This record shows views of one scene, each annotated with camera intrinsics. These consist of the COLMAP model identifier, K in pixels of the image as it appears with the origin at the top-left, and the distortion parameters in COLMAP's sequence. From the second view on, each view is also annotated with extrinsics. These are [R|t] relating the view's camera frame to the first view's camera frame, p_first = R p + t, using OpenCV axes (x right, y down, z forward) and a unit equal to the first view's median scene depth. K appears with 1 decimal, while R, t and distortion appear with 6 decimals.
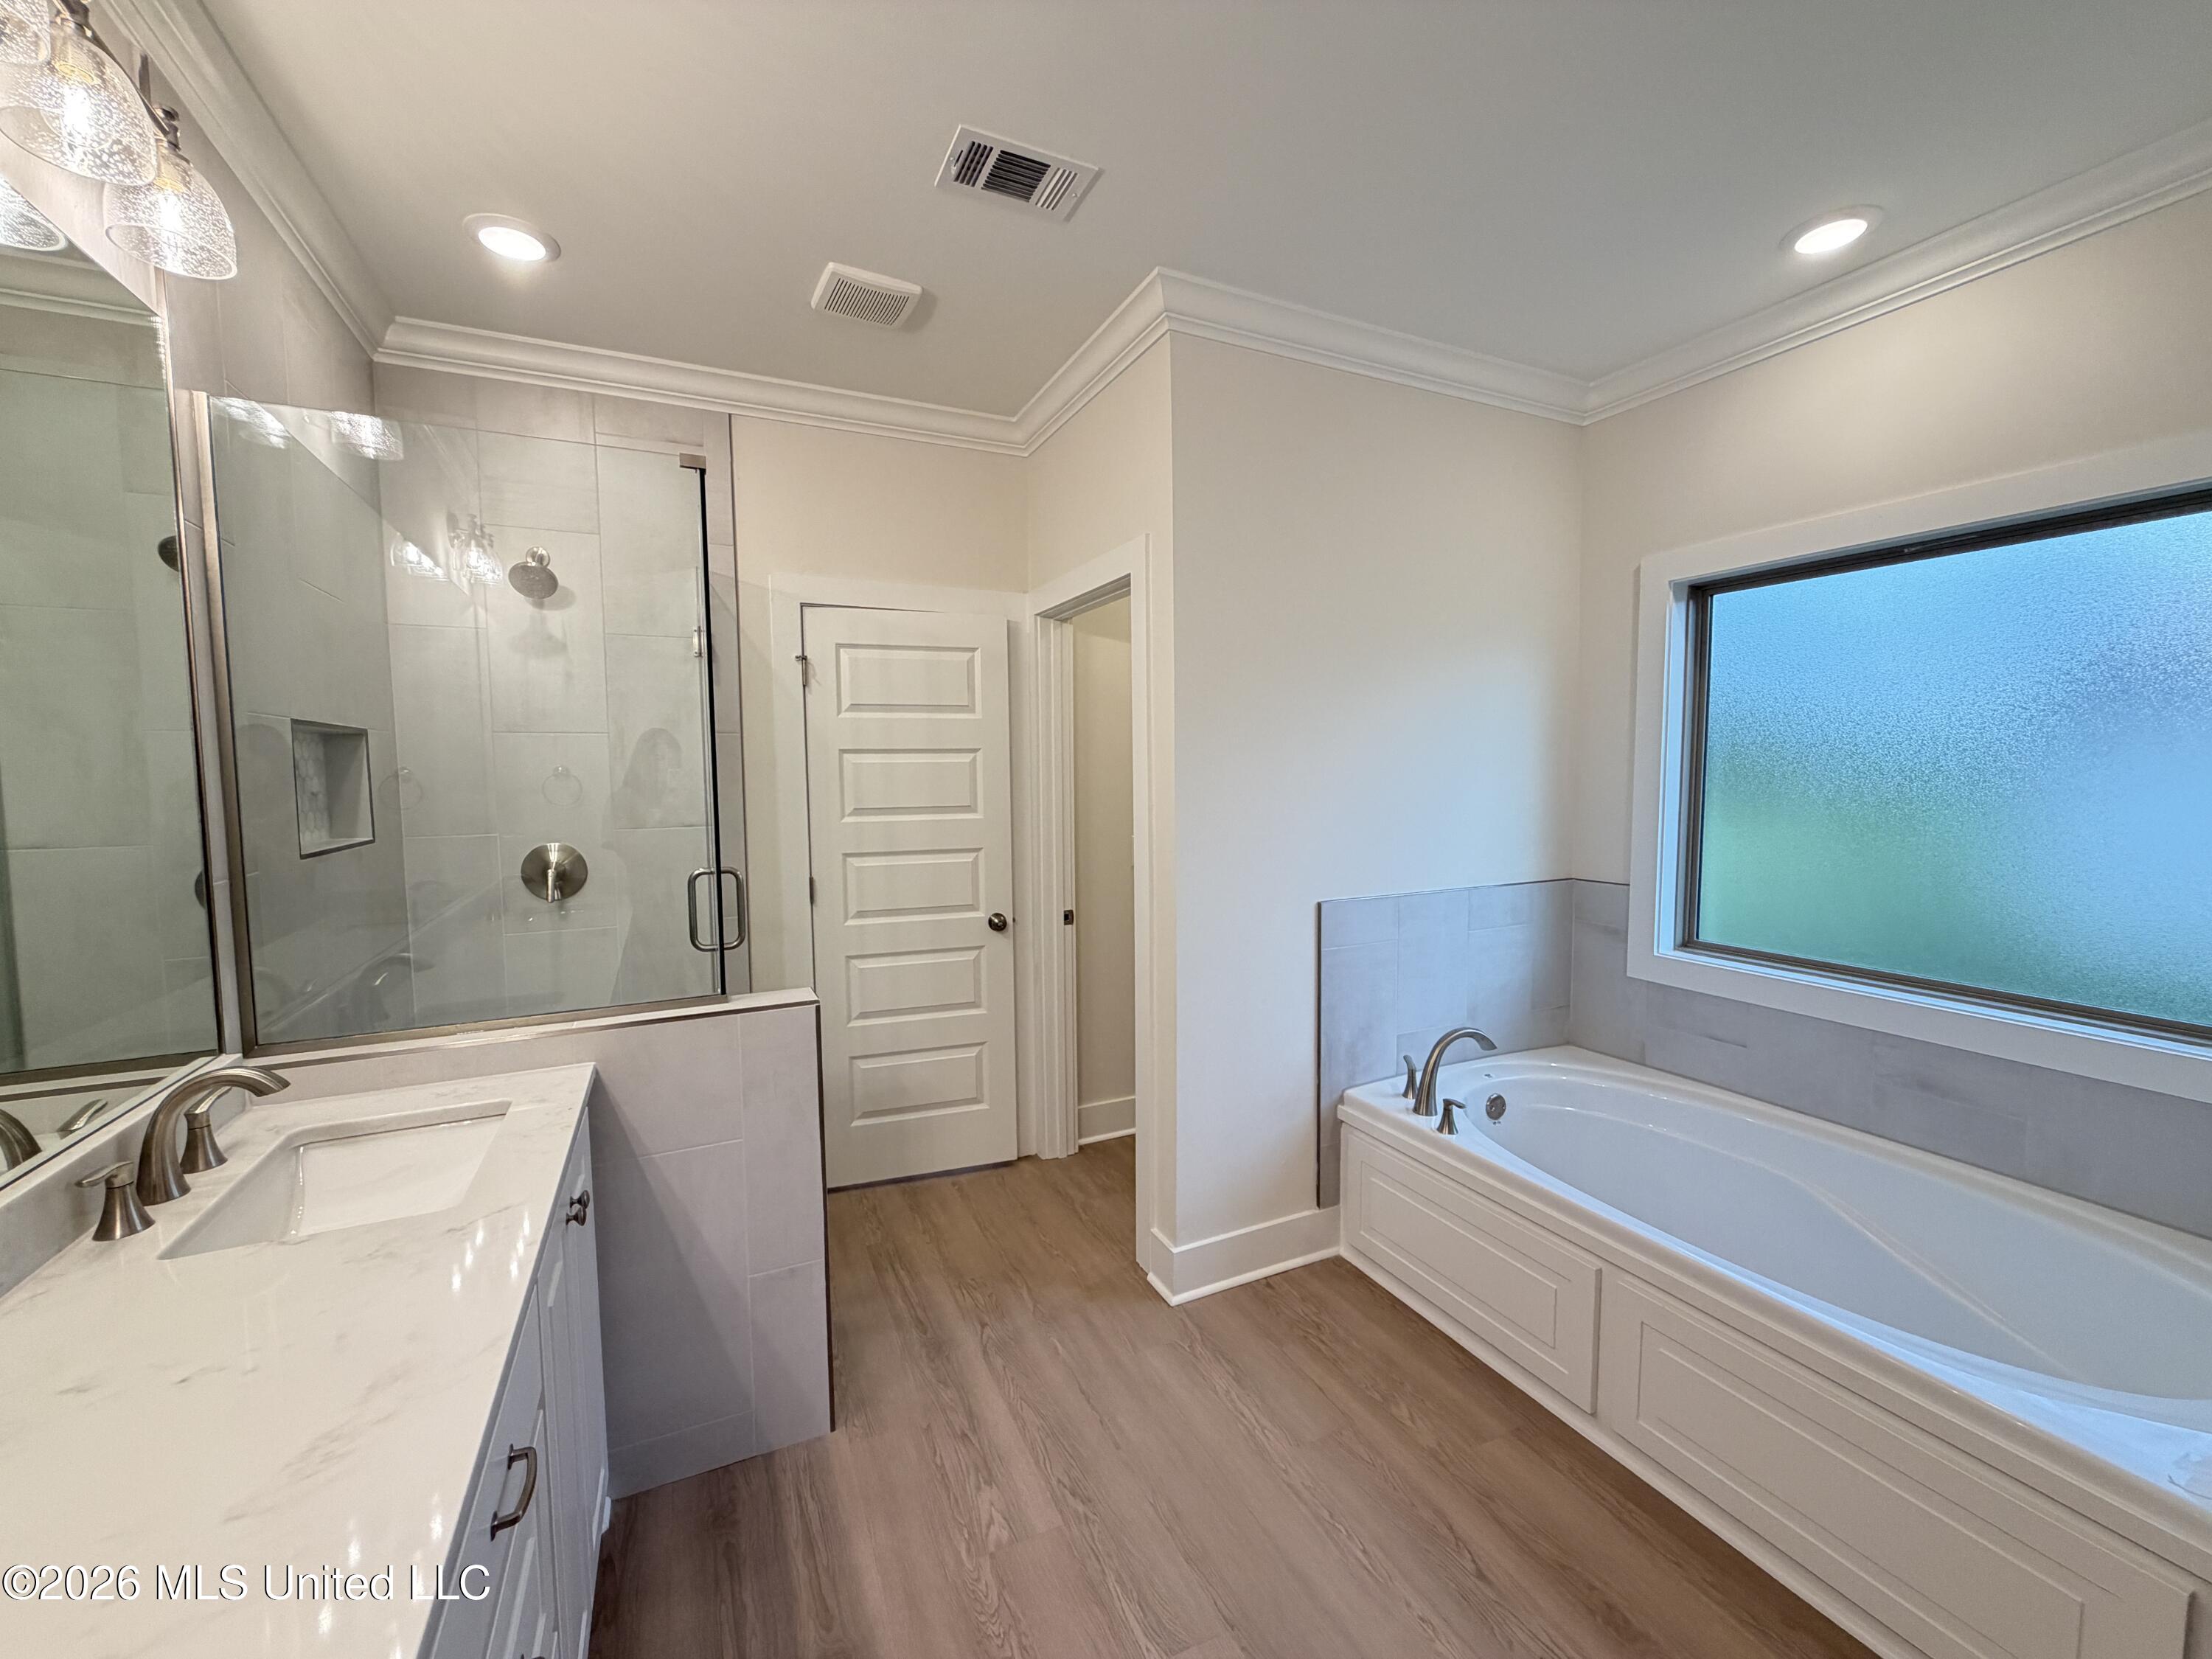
lens RADIAL K [[882.1, 0, 1097.7], [0, 882.1, 828.5], [0, 0, 1]] dist [-0.001851, 0.000462]
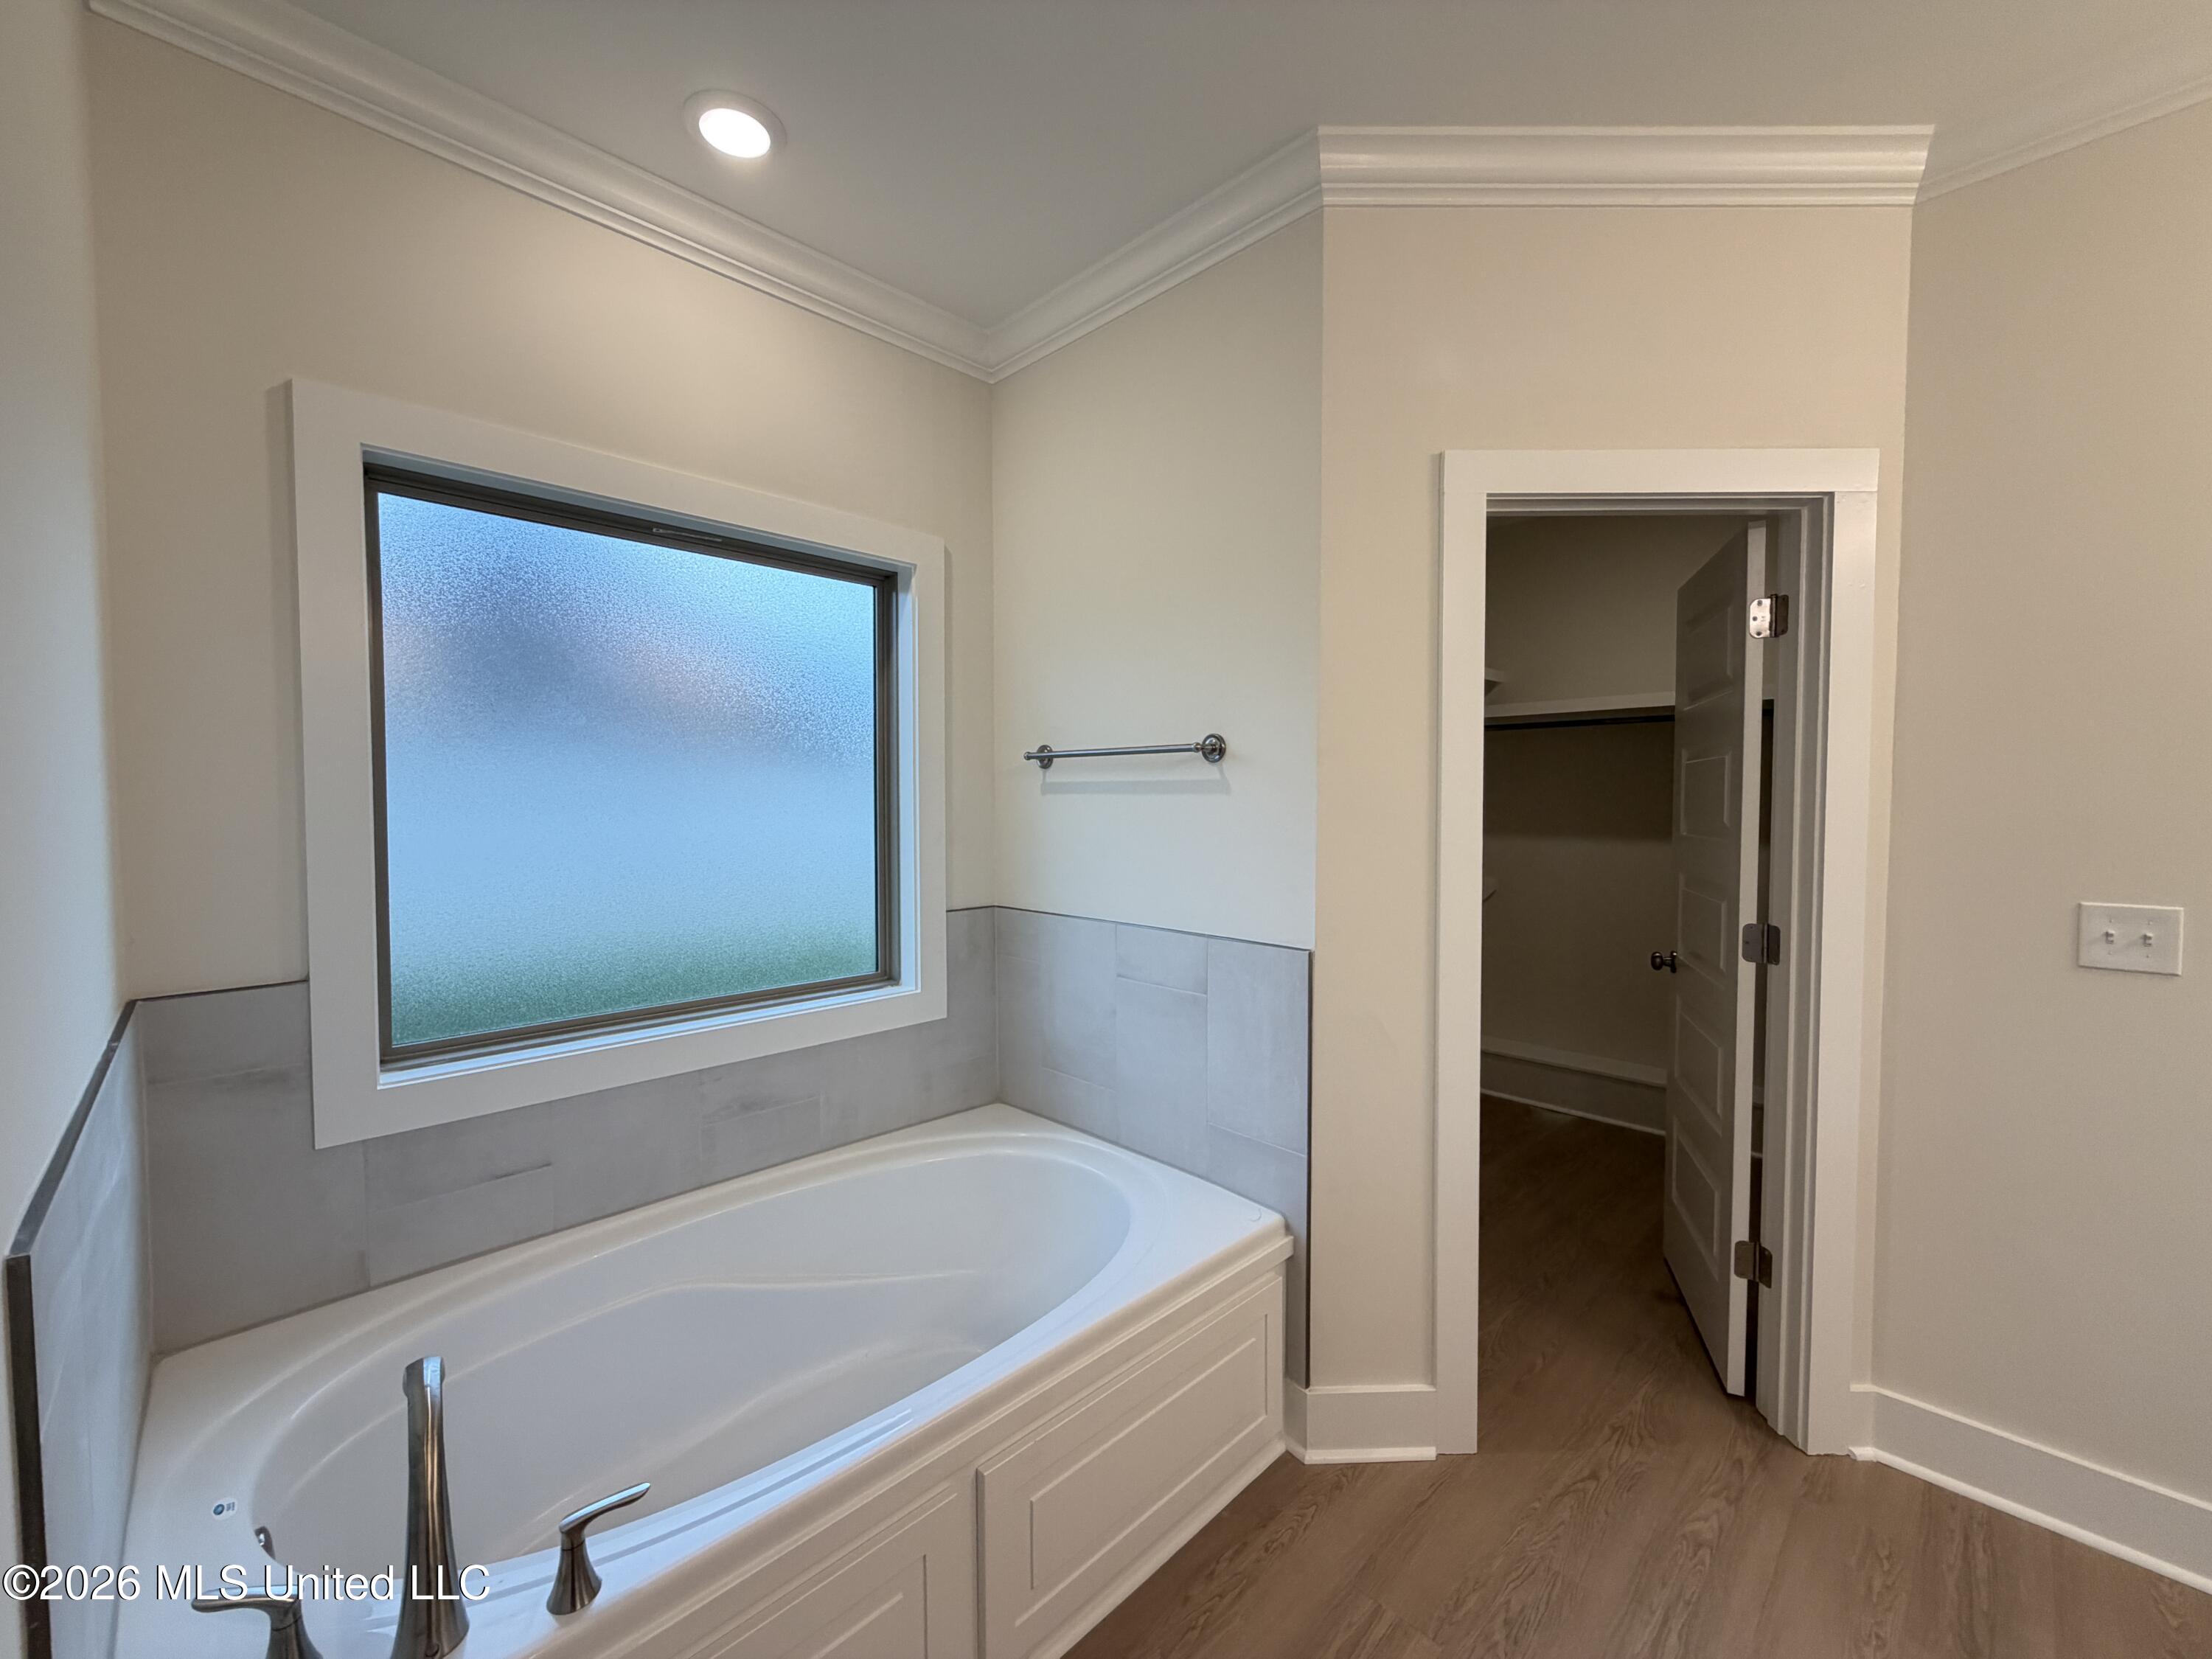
lens RADIAL K [[876.2, 0, 1097.7], [0, 876.2, 829.0], [0, 0, 1]] dist [-0.001389, -0.000122]
pose [[-0.334534, -0.018082, 0.942210, -0.110263], [0.069203, 0.996645, 0.043698, -0.033030], [-0.939839, 0.079822, -0.332160, 1.141143]]
